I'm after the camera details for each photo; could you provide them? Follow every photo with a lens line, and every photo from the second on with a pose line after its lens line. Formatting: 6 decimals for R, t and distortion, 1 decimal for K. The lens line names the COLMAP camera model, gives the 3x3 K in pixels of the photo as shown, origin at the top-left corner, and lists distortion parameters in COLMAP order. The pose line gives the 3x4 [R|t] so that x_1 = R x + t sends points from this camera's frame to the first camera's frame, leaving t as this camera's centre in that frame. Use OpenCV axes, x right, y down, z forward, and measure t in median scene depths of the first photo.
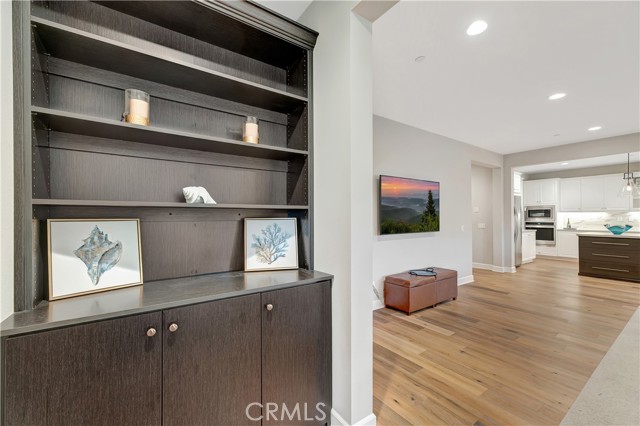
lens RADIAL K [[273.1, 0, 323.0], [0, 273.1, 214.8], [0, 0, 1]] dist [0.006580, -0.000738]
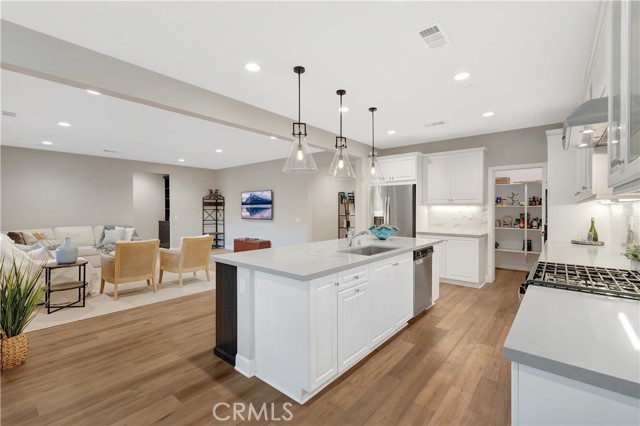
lens RADIAL K [[273.1, 0, 321.4], [0, 273.1, 217.3], [0, 0, 1]] dist [0.006580, -0.000738]
pose [[0.246758, 0.031908, -0.968552, 1.679079], [0.007961, 0.999357, 0.034952, -0.008265], [0.969044, -0.016335, 0.246345, 0.688393]]
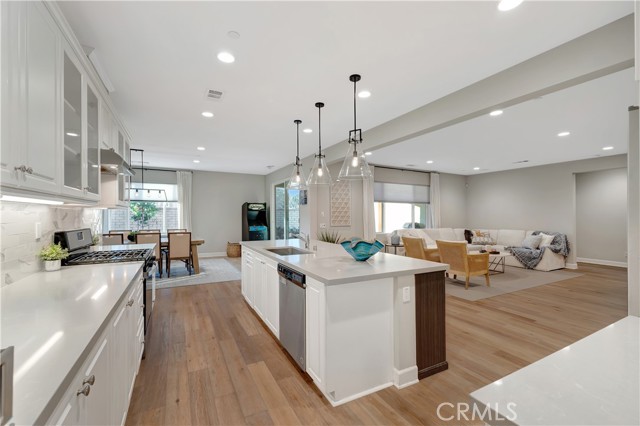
lens RADIAL K [[273.1, 0, 319.3], [0, 273.1, 212.1], [0, 0, 1]] dist [0.006580, -0.000738]
pose [[-0.991078, 0.001431, 0.133274, 1.074642], [-0.001126, 0.999817, -0.019108, 0.000905], [-0.133277, -0.019088, -0.990895, 1.448276]]
